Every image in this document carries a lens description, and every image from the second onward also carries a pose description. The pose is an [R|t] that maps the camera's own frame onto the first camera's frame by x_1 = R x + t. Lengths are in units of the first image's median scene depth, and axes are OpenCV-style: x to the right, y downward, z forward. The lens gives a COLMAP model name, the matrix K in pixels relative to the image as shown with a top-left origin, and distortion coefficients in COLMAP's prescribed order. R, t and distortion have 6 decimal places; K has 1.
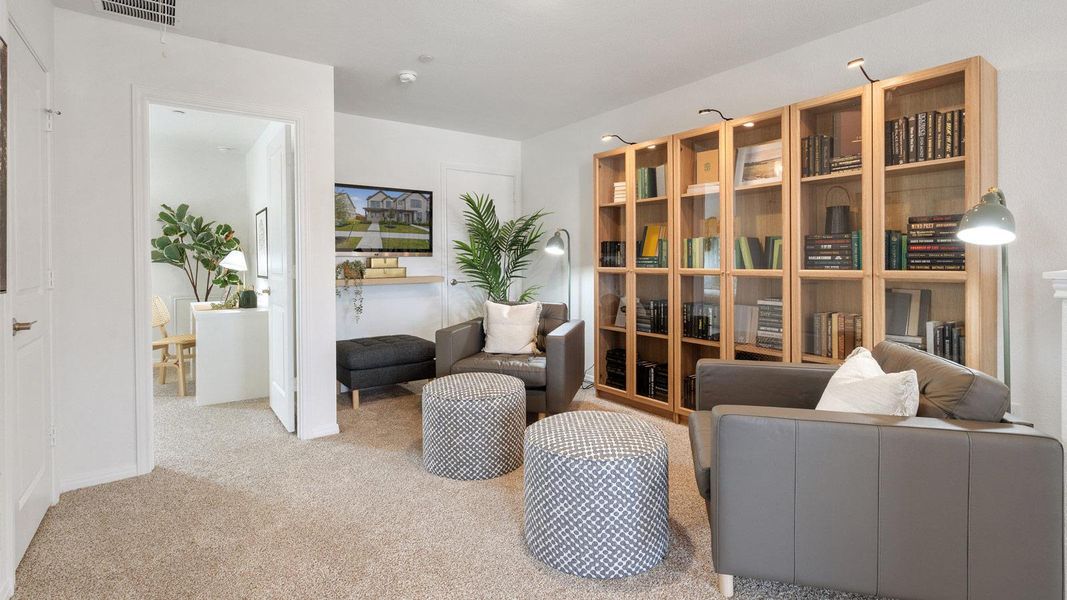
lens RADIAL K [[490.8, 0, 528.4], [0, 490.8, 304.6], [0, 0, 1]] dist [-0.000614, 0.000006]
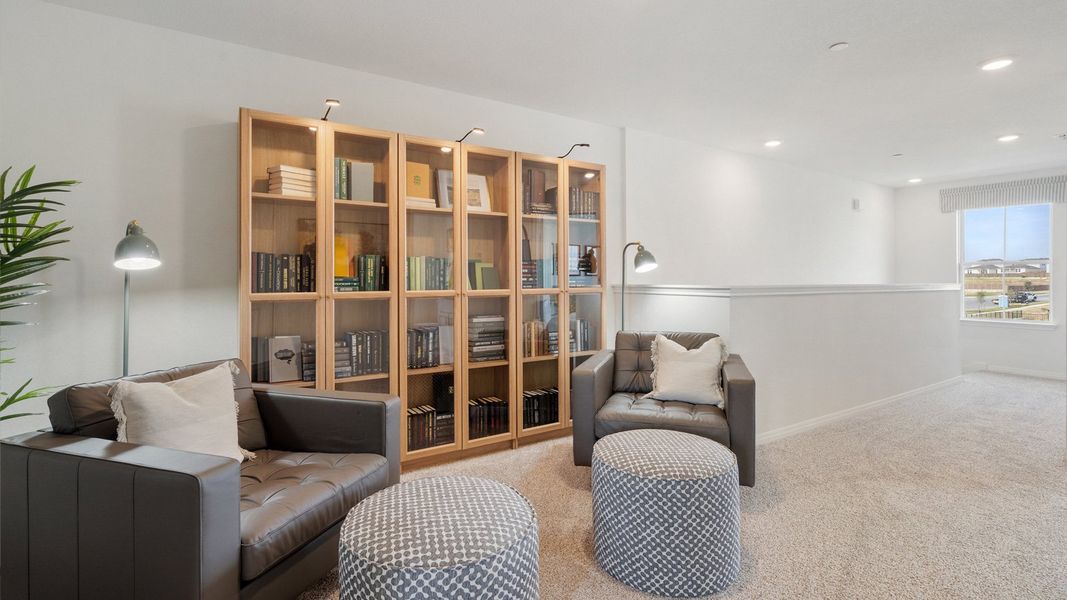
lens RADIAL K [[490.8, 0, 528.4], [0, 490.8, 304.6], [0, 0, 1]] dist [-0.000614, 0.000006]
pose [[0.064117, -0.047219, 0.996825, -0.657945], [0.093448, 0.994775, 0.041112, -0.080833], [-0.993557, 0.090515, 0.068195, 0.901044]]
